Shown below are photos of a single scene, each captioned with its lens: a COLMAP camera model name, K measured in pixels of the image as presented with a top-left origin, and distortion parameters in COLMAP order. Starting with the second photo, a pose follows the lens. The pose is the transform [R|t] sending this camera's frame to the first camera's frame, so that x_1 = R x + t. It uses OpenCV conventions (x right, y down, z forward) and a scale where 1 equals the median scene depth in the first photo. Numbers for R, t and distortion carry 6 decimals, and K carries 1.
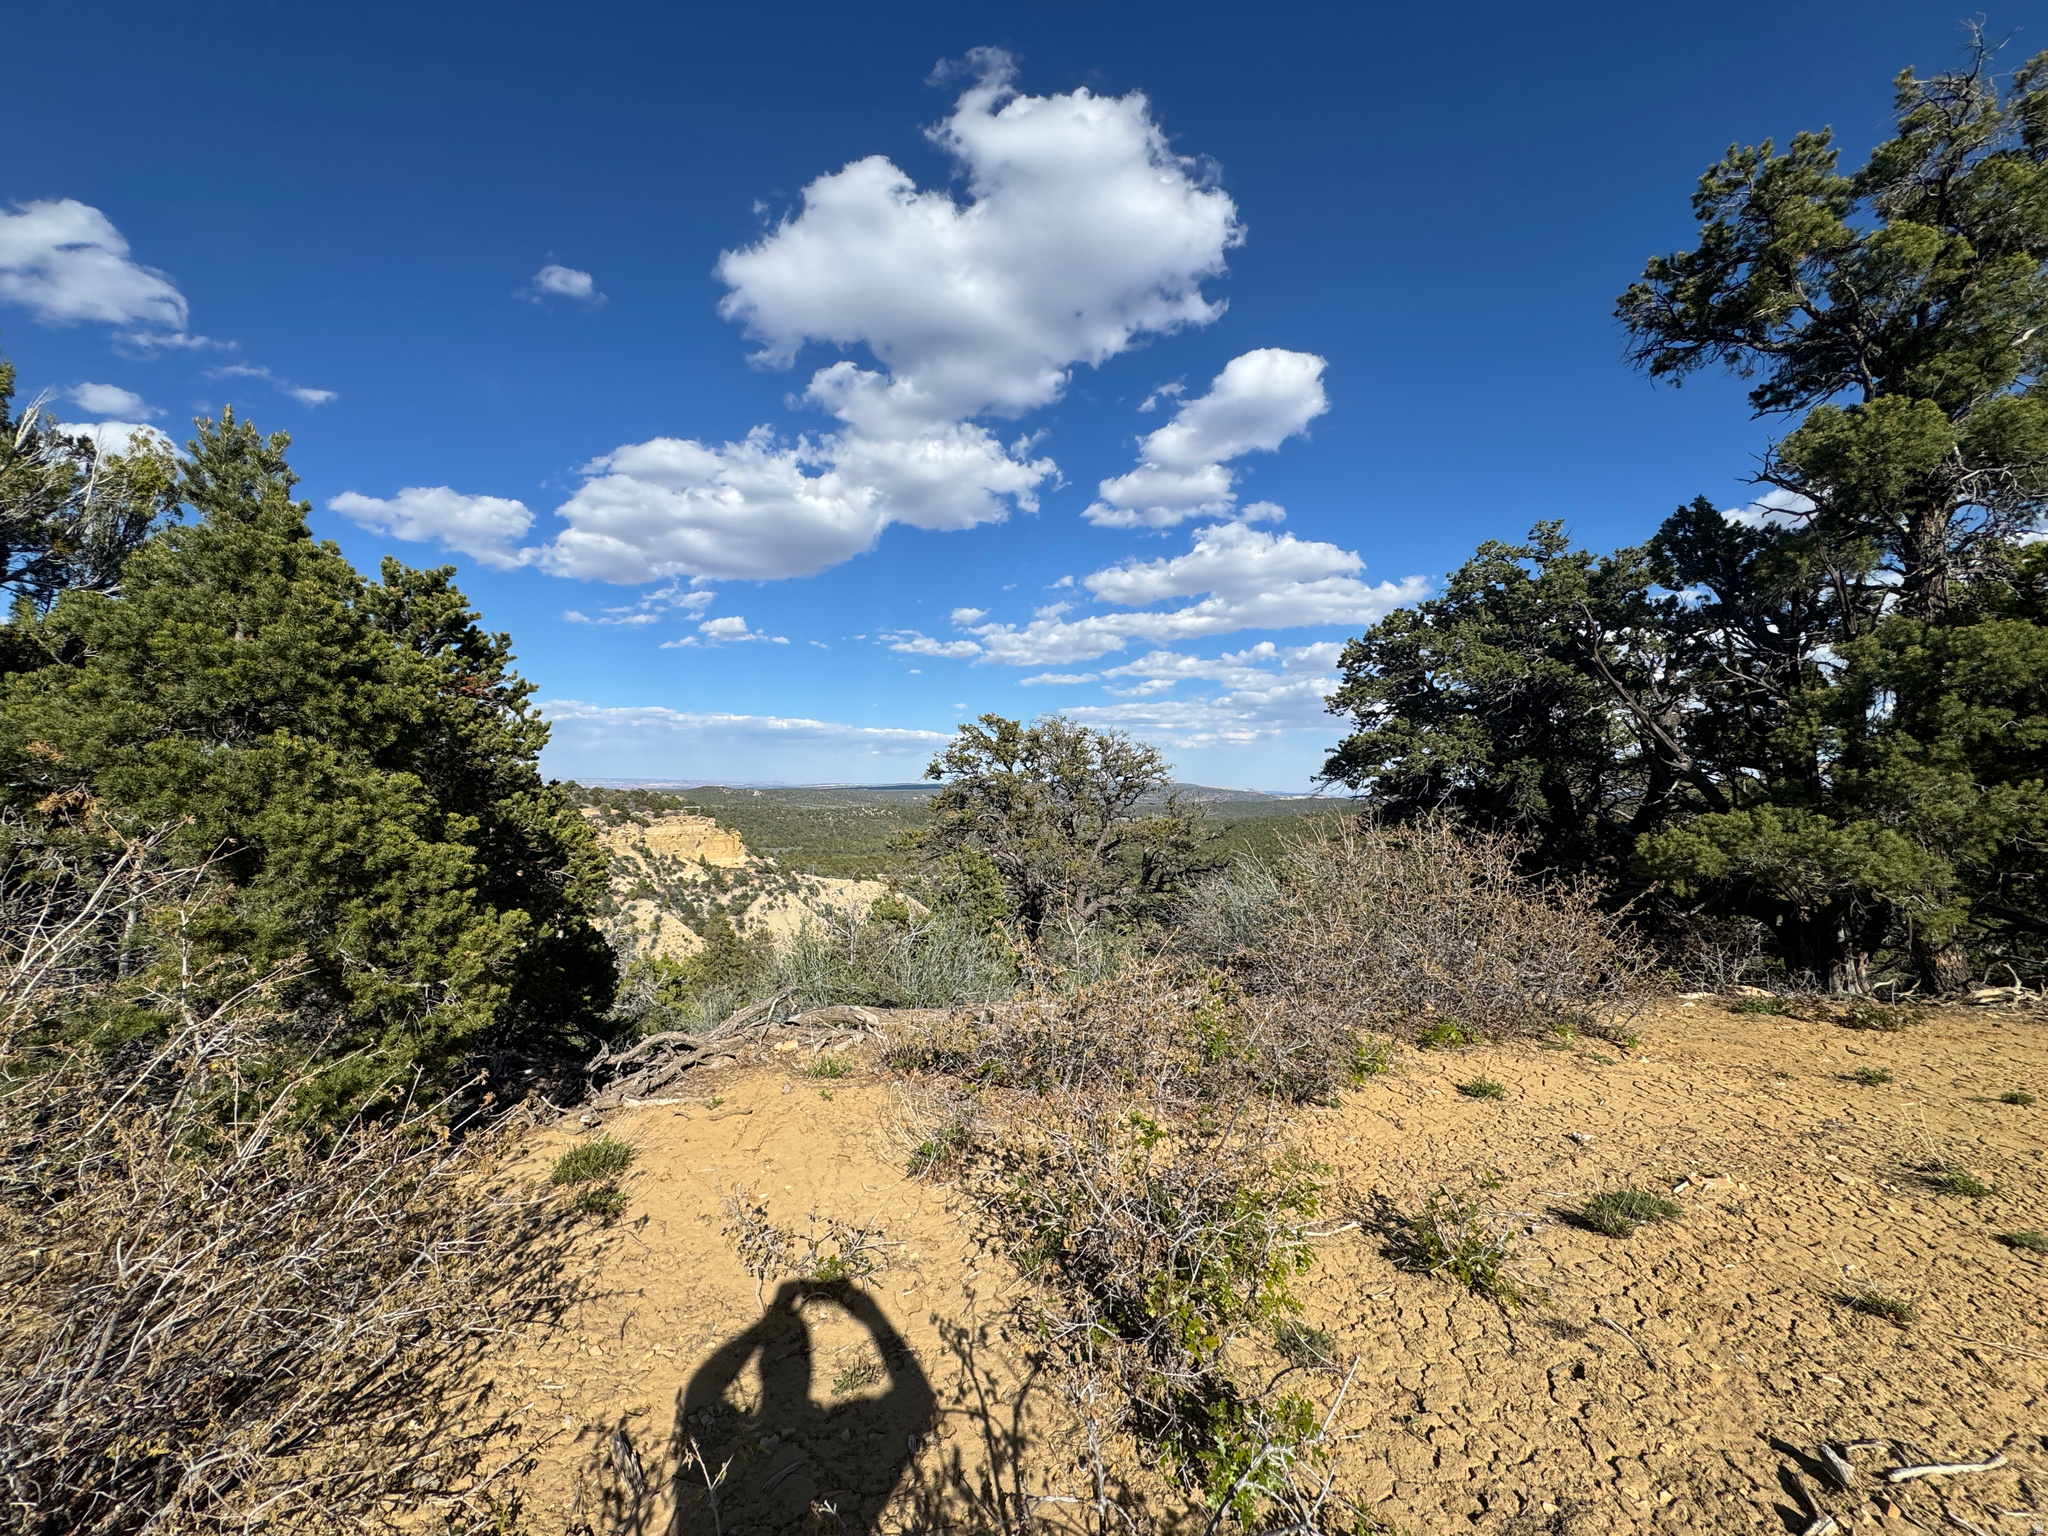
lens RADIAL K [[811.0, 0, 1026.5], [0, 811.0, 767.1], [0, 0, 1]] dist [-0.001429, -0.000063]
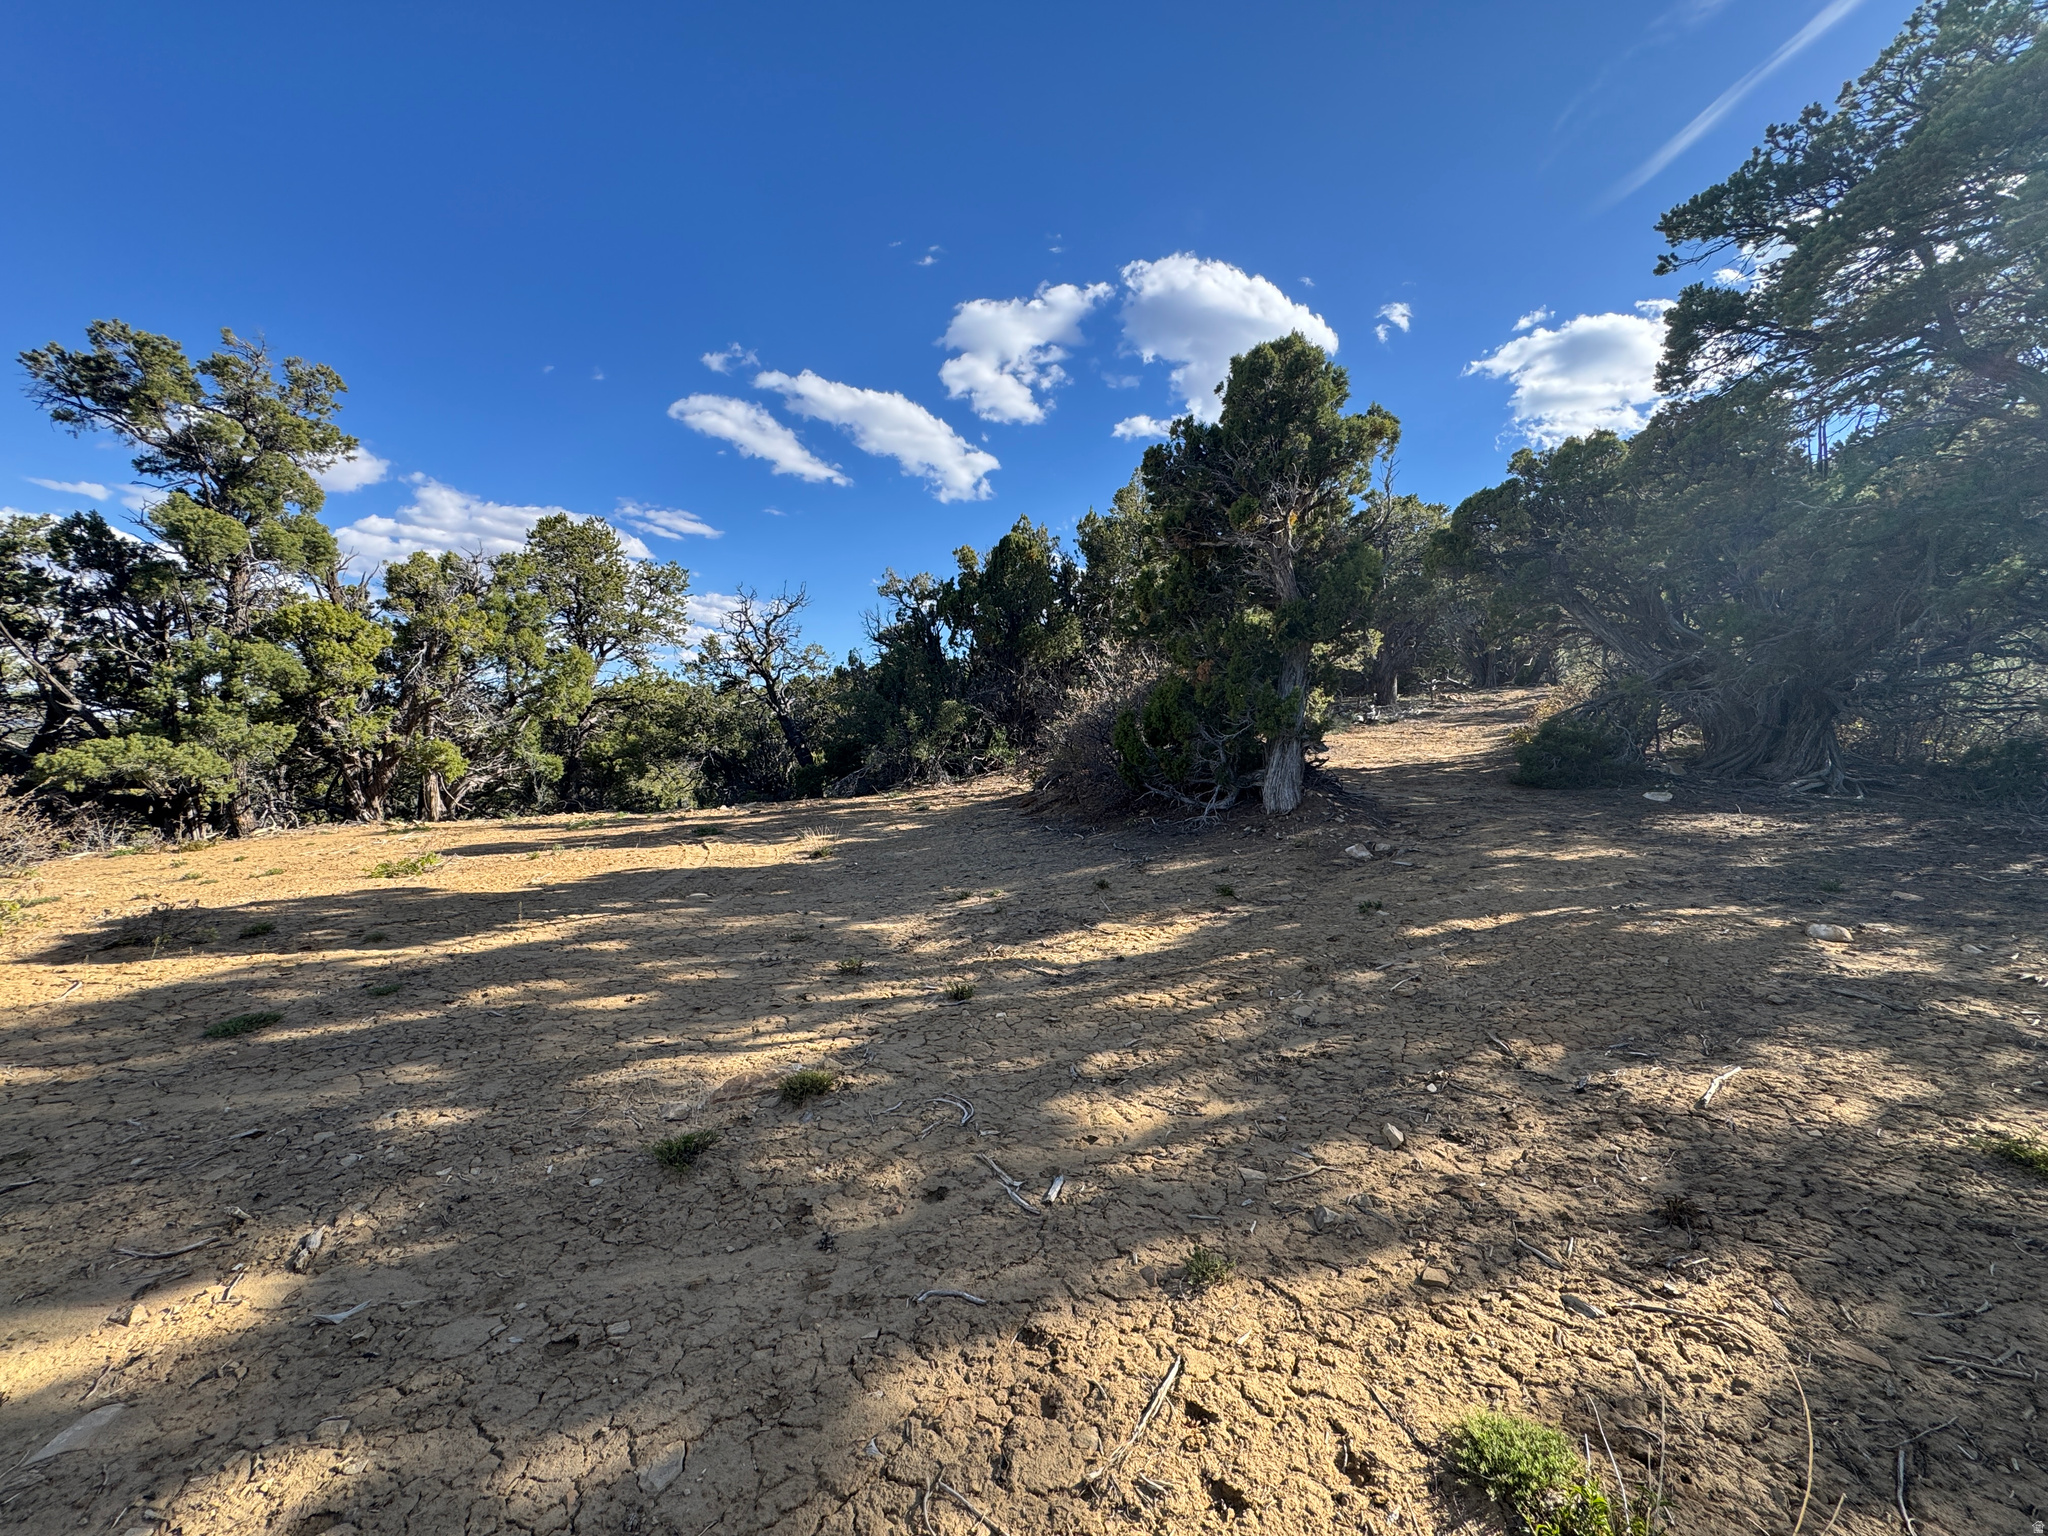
lens RADIAL K [[813.3, 0, 1026.4], [0, 813.3, 765.0], [0, 0, 1]] dist [-0.000997, -0.000117]
pose [[0.034779, -0.028941, 0.998976, -0.366943], [-0.049353, 0.998311, 0.030640, -0.016330], [-0.998176, -0.050368, 0.033292, -0.471682]]
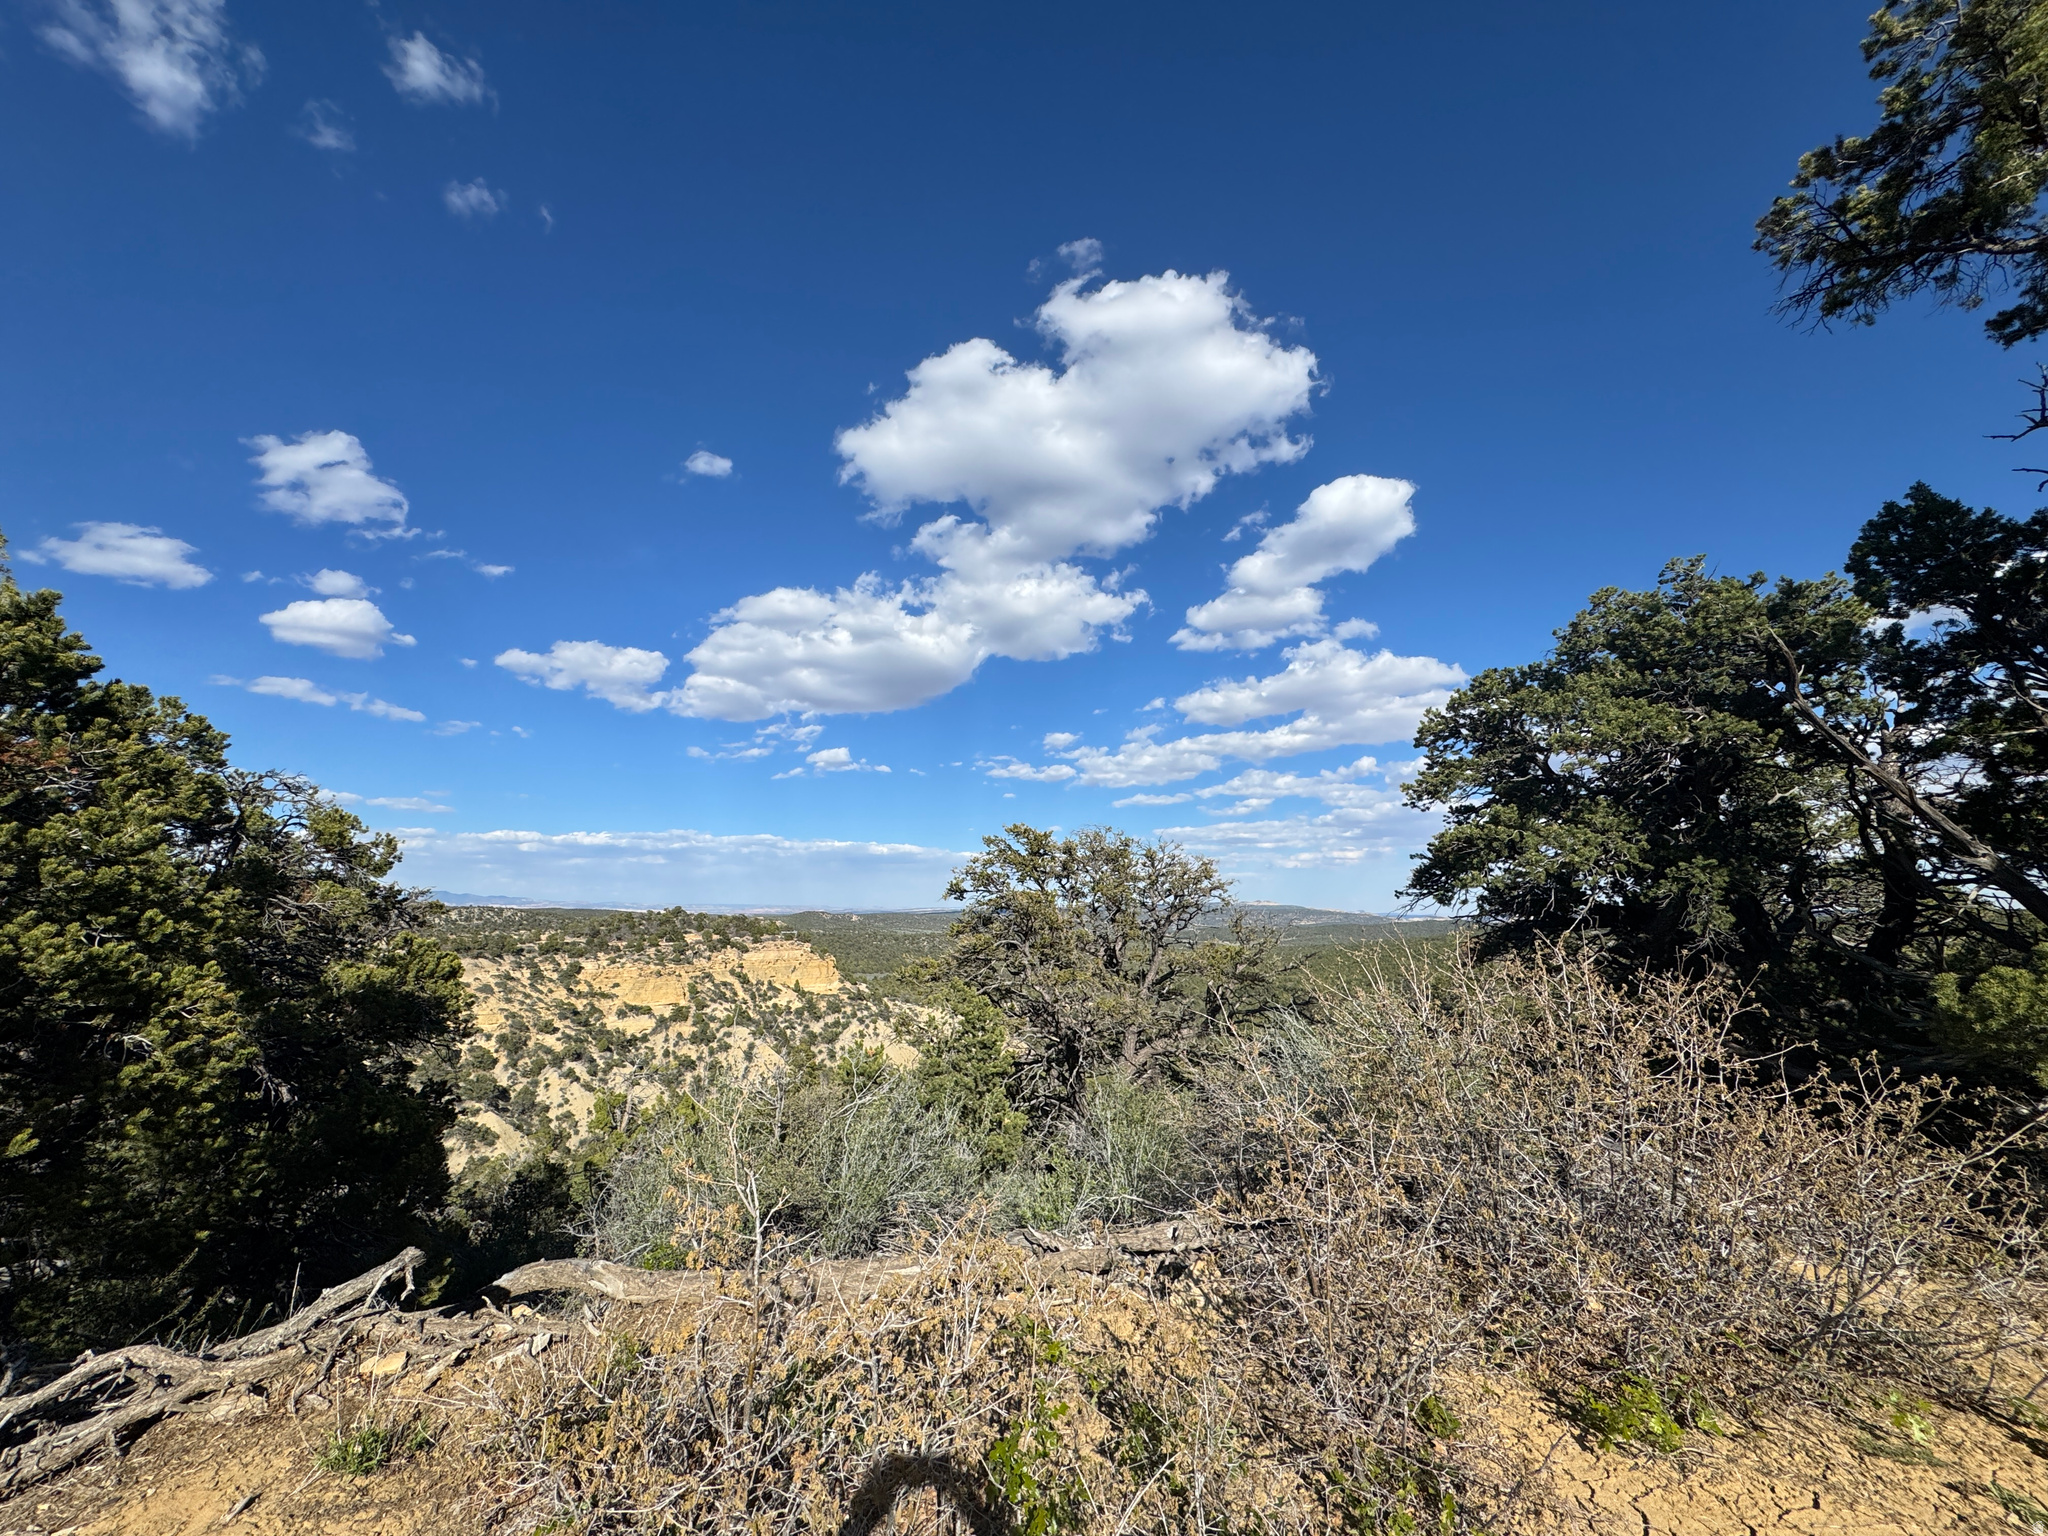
lens RADIAL K [[811.0, 0, 1026.5], [0, 811.0, 767.1], [0, 0, 1]] dist [-0.001429, -0.000063]
pose [[0.993249, -0.025895, -0.113072, 0.093482], [0.008620, 0.988547, -0.150669, 0.008719], [0.115679, 0.148677, 0.982096, 0.181930]]
